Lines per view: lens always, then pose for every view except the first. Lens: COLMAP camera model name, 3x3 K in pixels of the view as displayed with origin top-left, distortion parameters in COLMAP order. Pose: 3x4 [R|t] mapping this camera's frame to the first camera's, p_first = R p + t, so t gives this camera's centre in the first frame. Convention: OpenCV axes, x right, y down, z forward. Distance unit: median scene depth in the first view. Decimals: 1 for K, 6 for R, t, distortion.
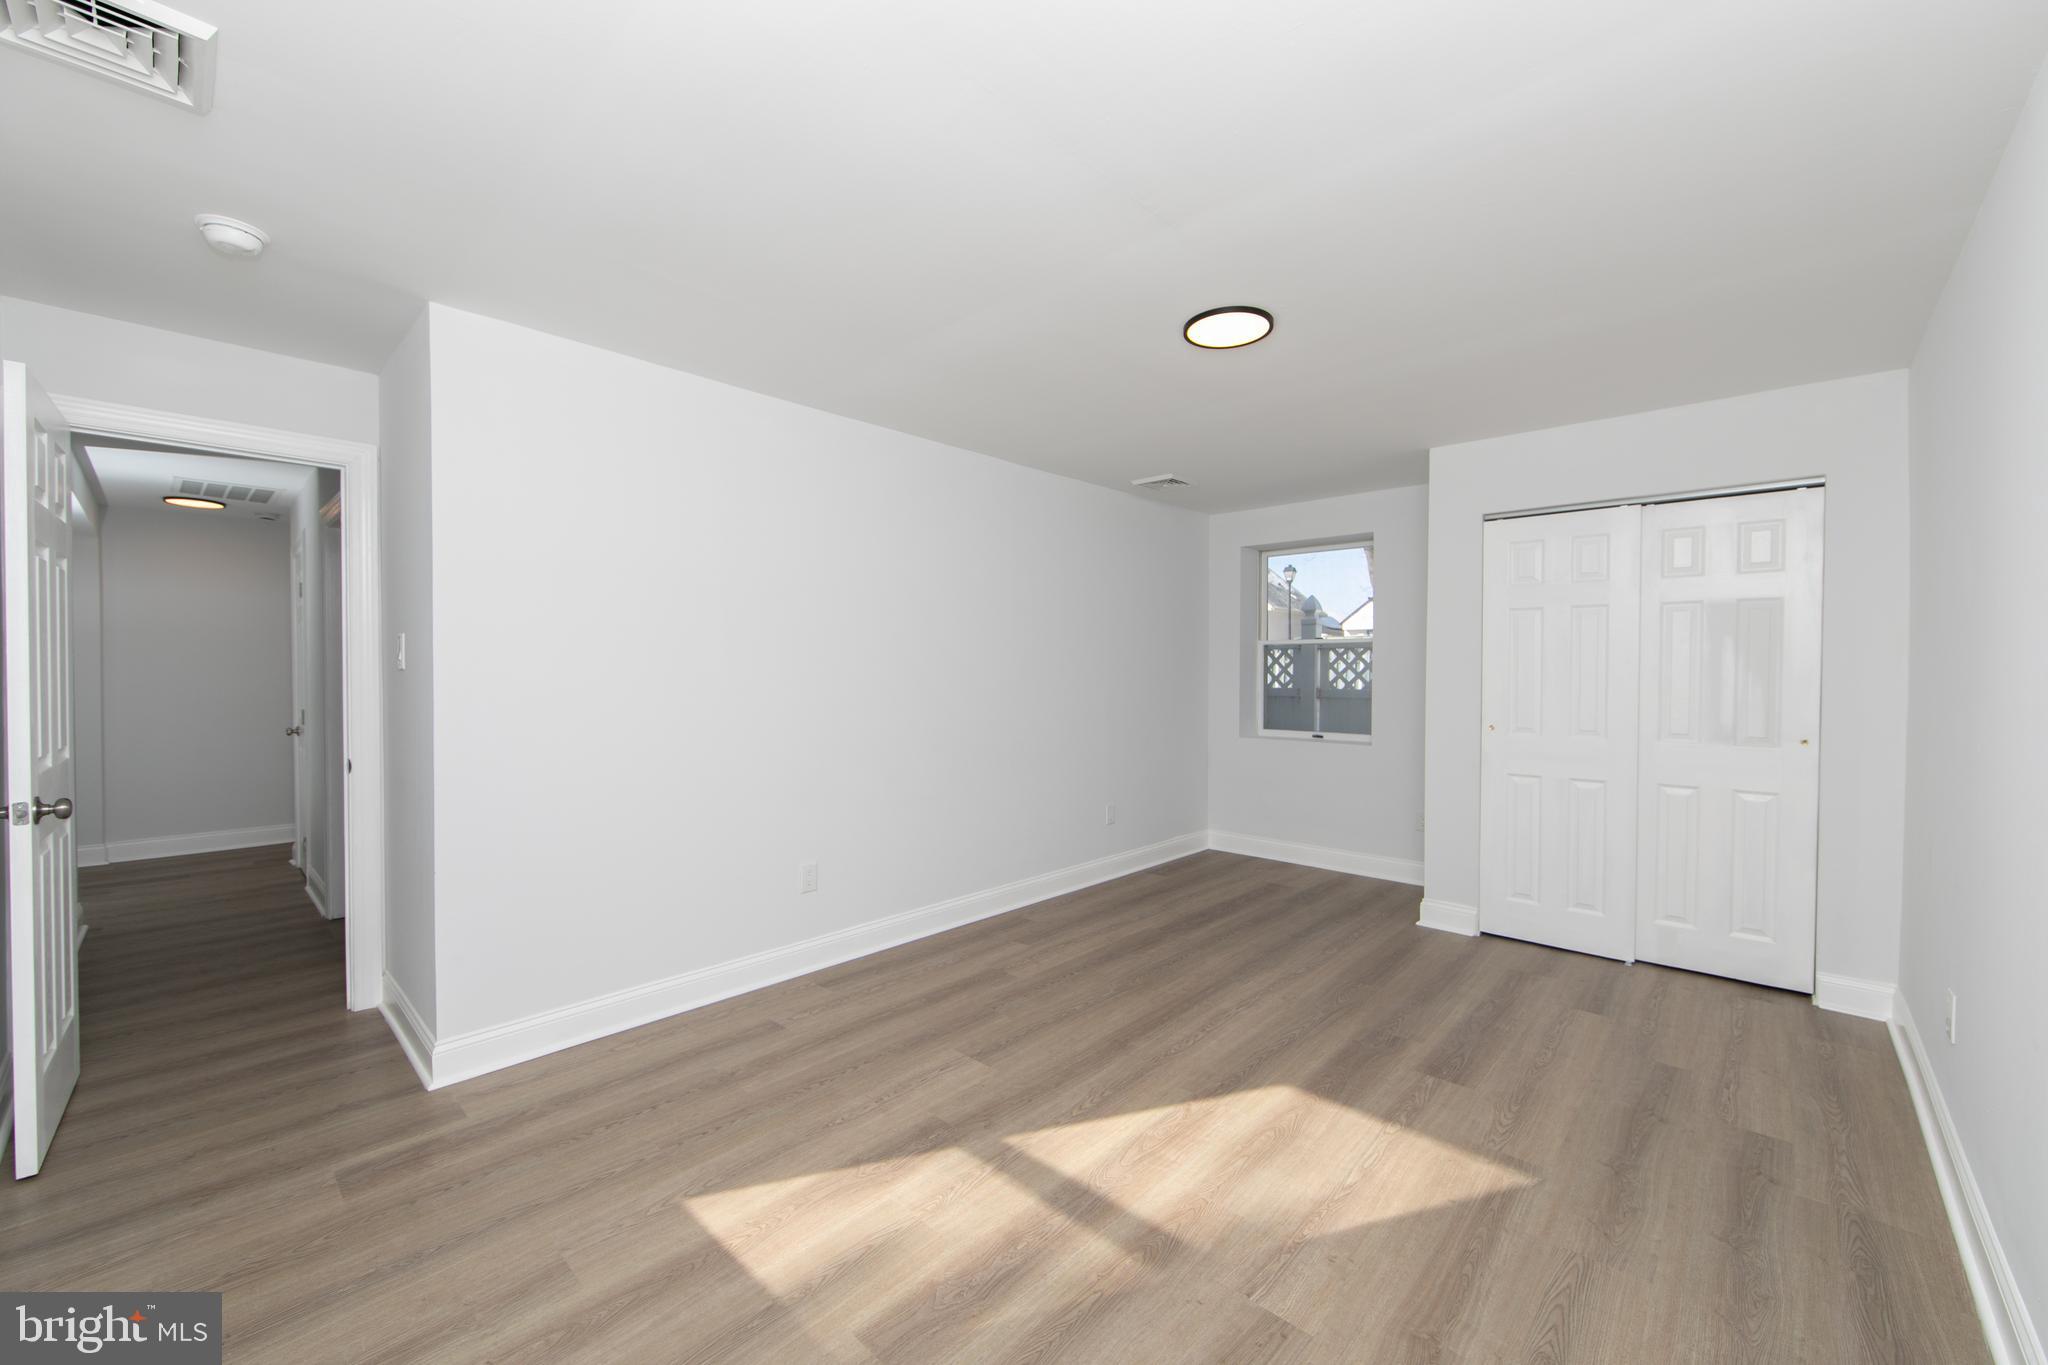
lens RADIAL K [[800.5, 0, 1028.5], [0, 800.5, 684.4], [0, 0, 1]] dist [-0.002087, -0.000679]
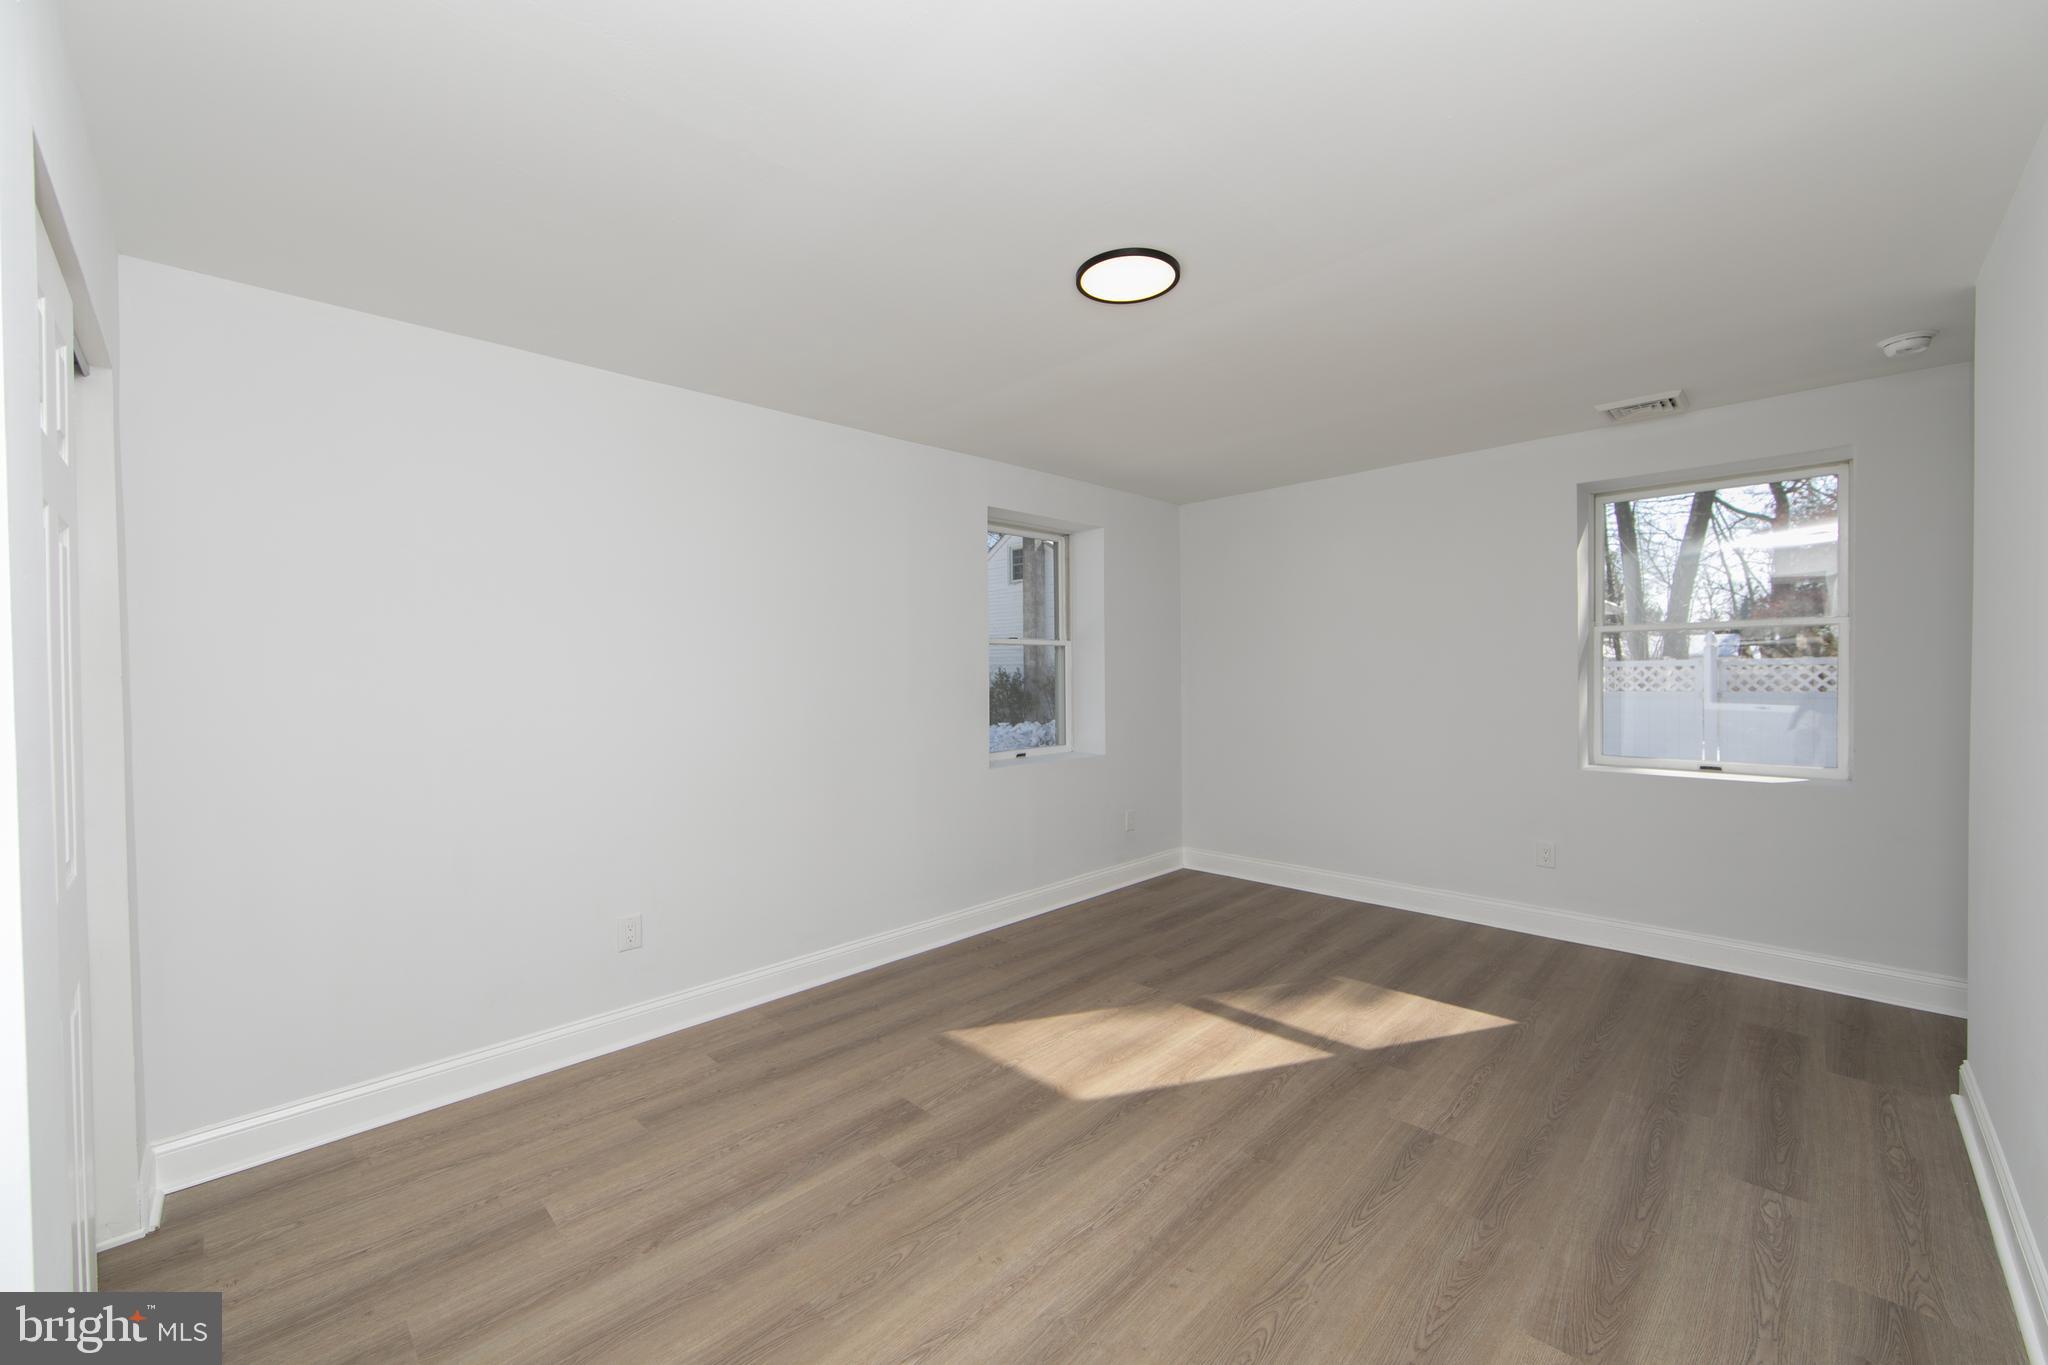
lens RADIAL K [[800.5, 0, 1028.5], [0, 800.5, 684.4], [0, 0, 1]] dist [-0.002087, -0.000679]
pose [[-0.999470, 0.009116, 0.031247, 0.405033], [0.010135, 0.999417, 0.032617, -0.052262], [-0.030931, 0.032917, -0.998979, 2.276786]]
